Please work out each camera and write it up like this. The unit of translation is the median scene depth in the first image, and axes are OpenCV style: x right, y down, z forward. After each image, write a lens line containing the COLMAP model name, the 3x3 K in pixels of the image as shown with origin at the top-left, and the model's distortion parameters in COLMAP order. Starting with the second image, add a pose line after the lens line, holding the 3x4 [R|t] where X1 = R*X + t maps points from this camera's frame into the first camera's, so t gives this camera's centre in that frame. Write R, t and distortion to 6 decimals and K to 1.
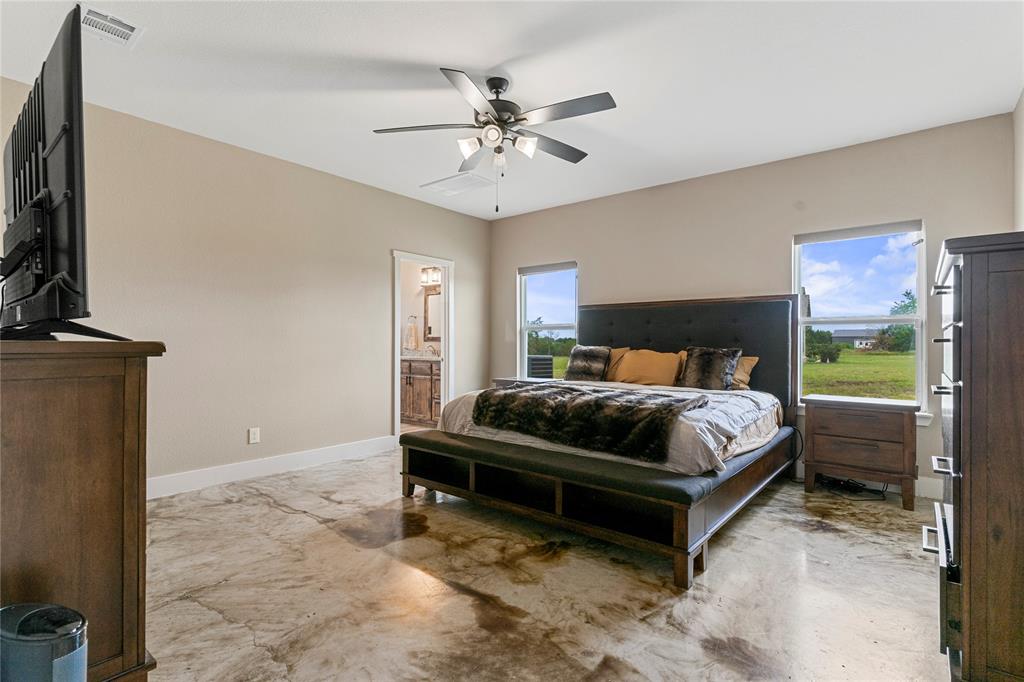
lens RADIAL K [[485.9, 0, 512.6], [0, 485.9, 345.8], [0, 0, 1]] dist [0.001958, -0.000085]
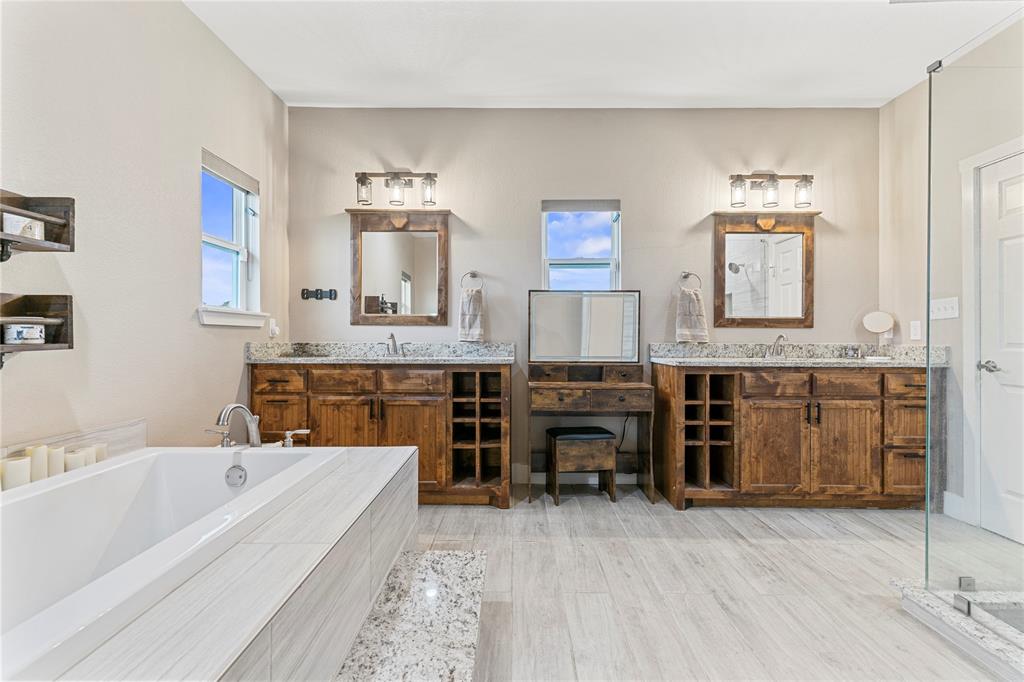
lens RADIAL K [[485.9, 0, 503.1], [0, 485.9, 336.7], [0, 0, 1]] dist [0.001958, -0.000085]
pose [[0.793753, -0.003208, 0.608232, -1.365427], [0.002316, 0.999995, 0.002252, -0.001240], [-0.608236, -0.000379, 0.793756, 1.558101]]
